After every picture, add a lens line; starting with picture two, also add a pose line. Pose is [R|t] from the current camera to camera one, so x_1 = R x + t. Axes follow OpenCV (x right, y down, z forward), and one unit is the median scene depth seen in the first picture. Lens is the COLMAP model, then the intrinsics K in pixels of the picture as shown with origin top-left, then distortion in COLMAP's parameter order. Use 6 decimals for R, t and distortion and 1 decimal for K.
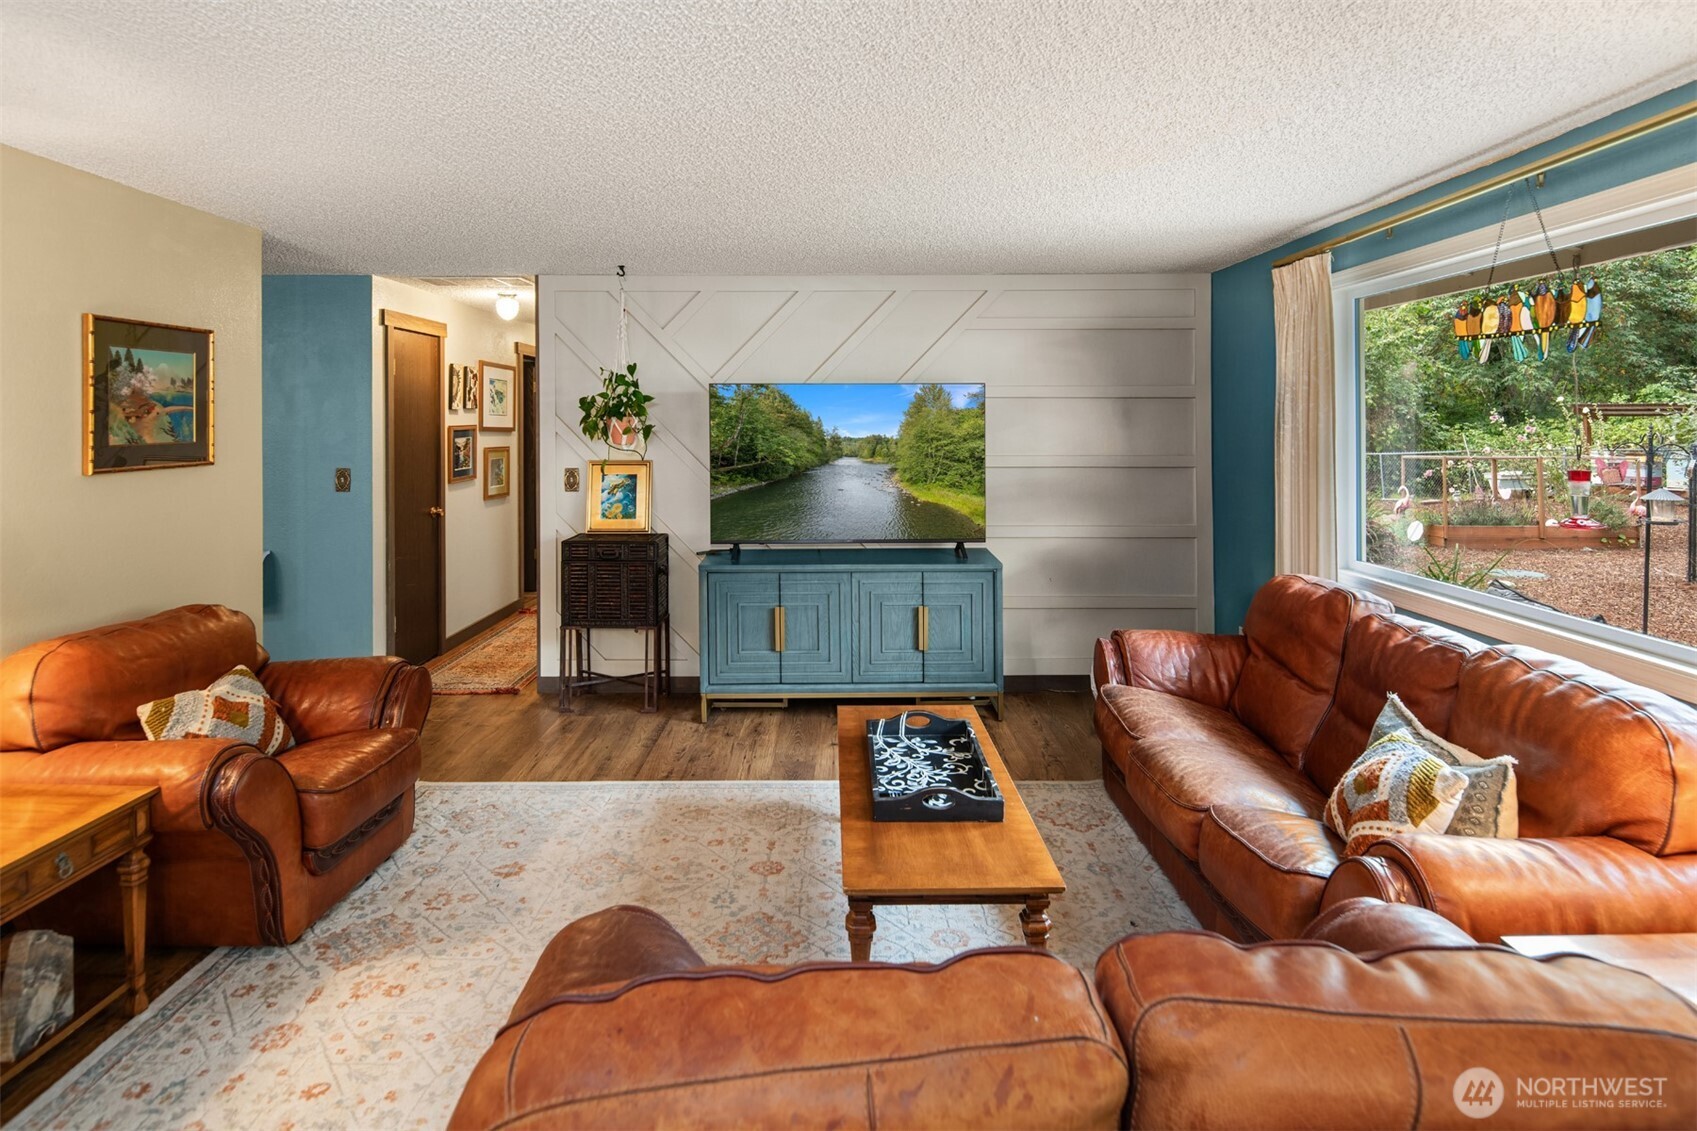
lens RADIAL K [[963.9, 0, 846.6], [0, 963.9, 407.2], [0, 0, 1]] dist [-0.001773, -0.002757]
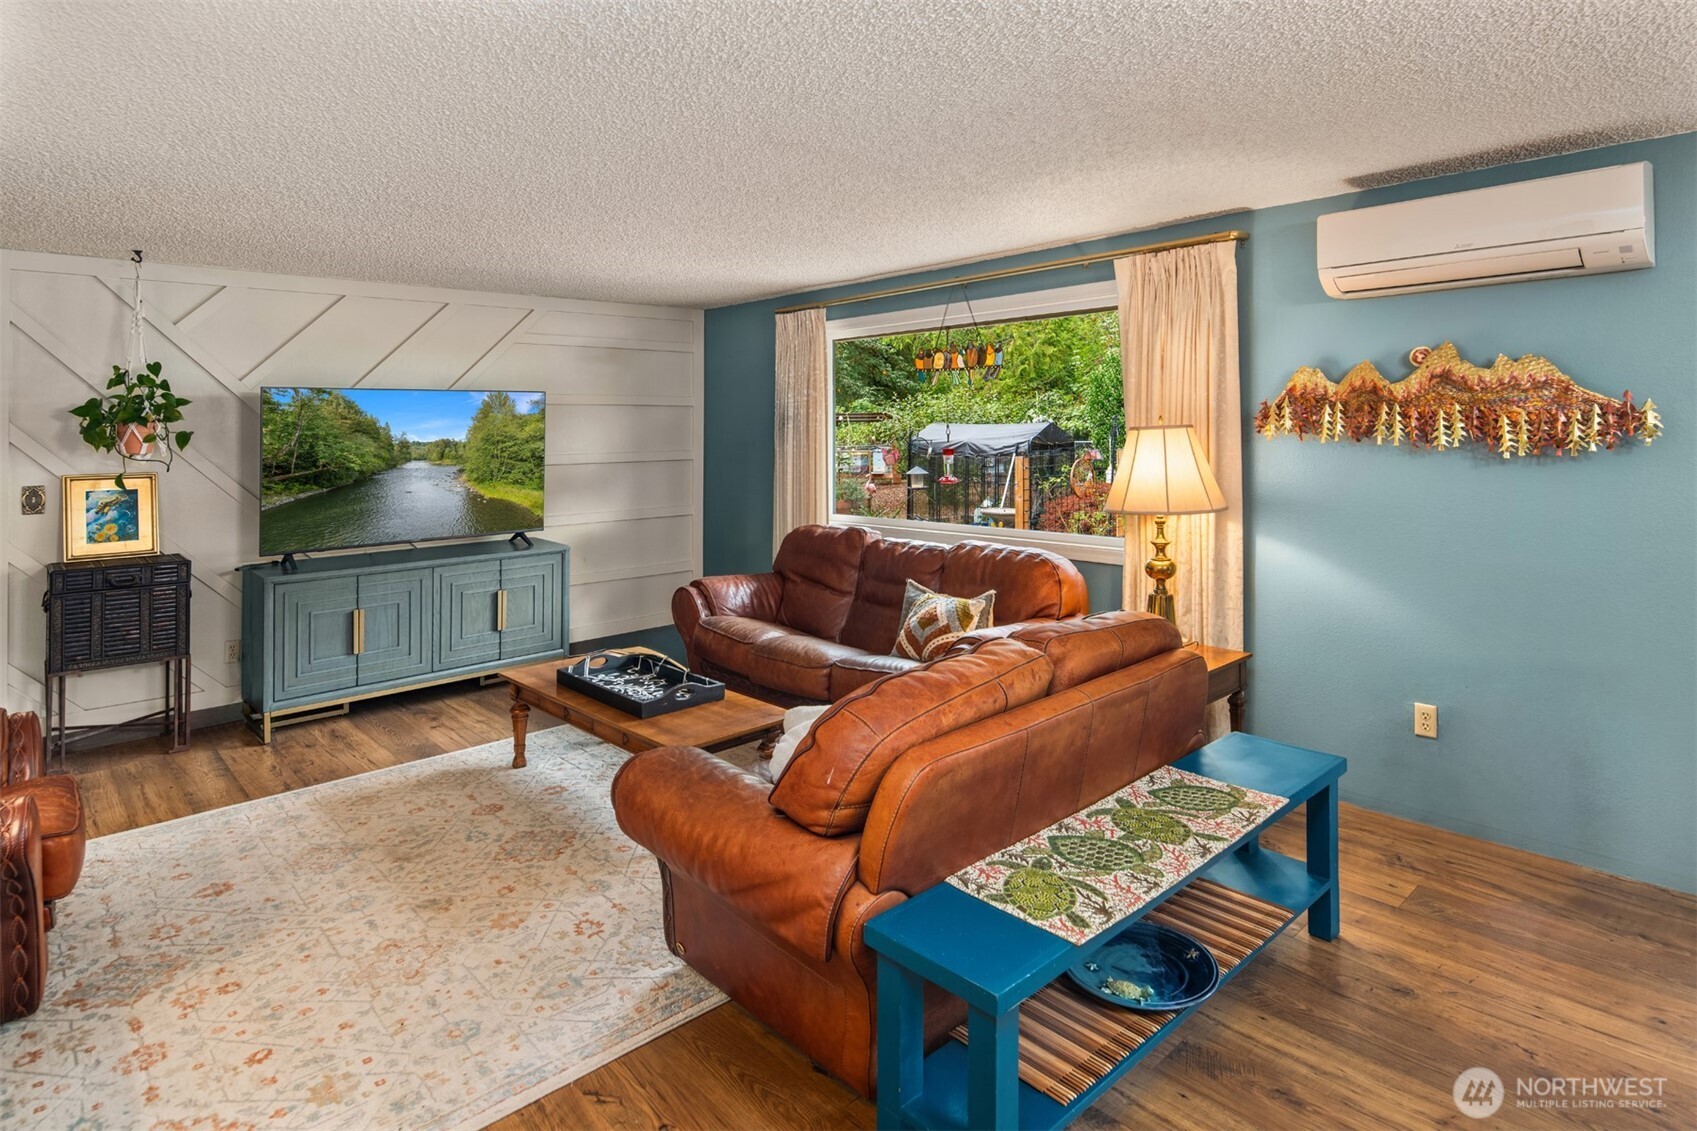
lens RADIAL K [[927.3, 0, 893.0], [0, 927.3, 413.3], [0, 0, 1]] dist [0.003464, -0.008413]
pose [[0.724153, -0.000877, 0.689638, -0.320400], [0.004076, 0.999987, -0.003007, 0.005303], [-0.689627, 0.004989, 0.724148, -0.092078]]
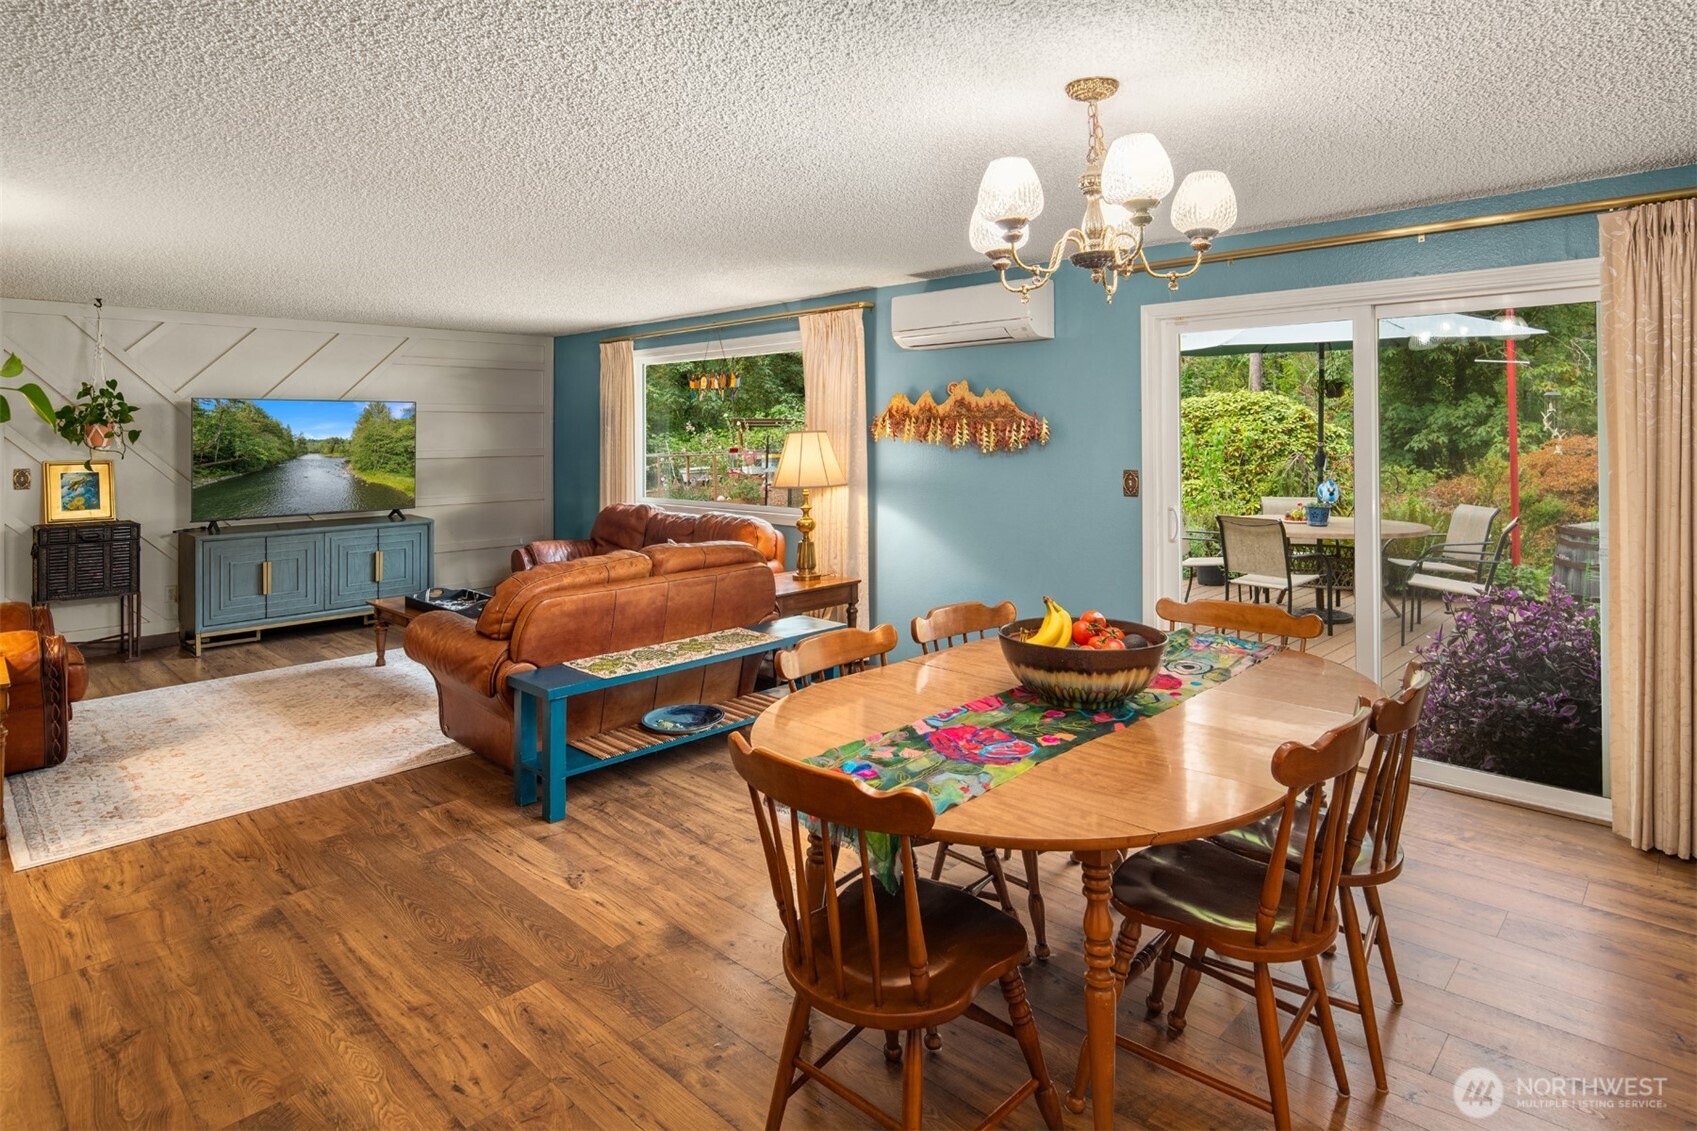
lens RADIAL K [[927.9, 0, 888.8], [0, 927.9, 441.8], [0, 0, 1]] dist [-0.000106, -0.007448]
pose [[0.687594, -0.012586, 0.725986, -0.399826], [-0.004298, 0.999762, 0.021403, 0.002351], [-0.726082, -0.017837, 0.687376, -0.533707]]
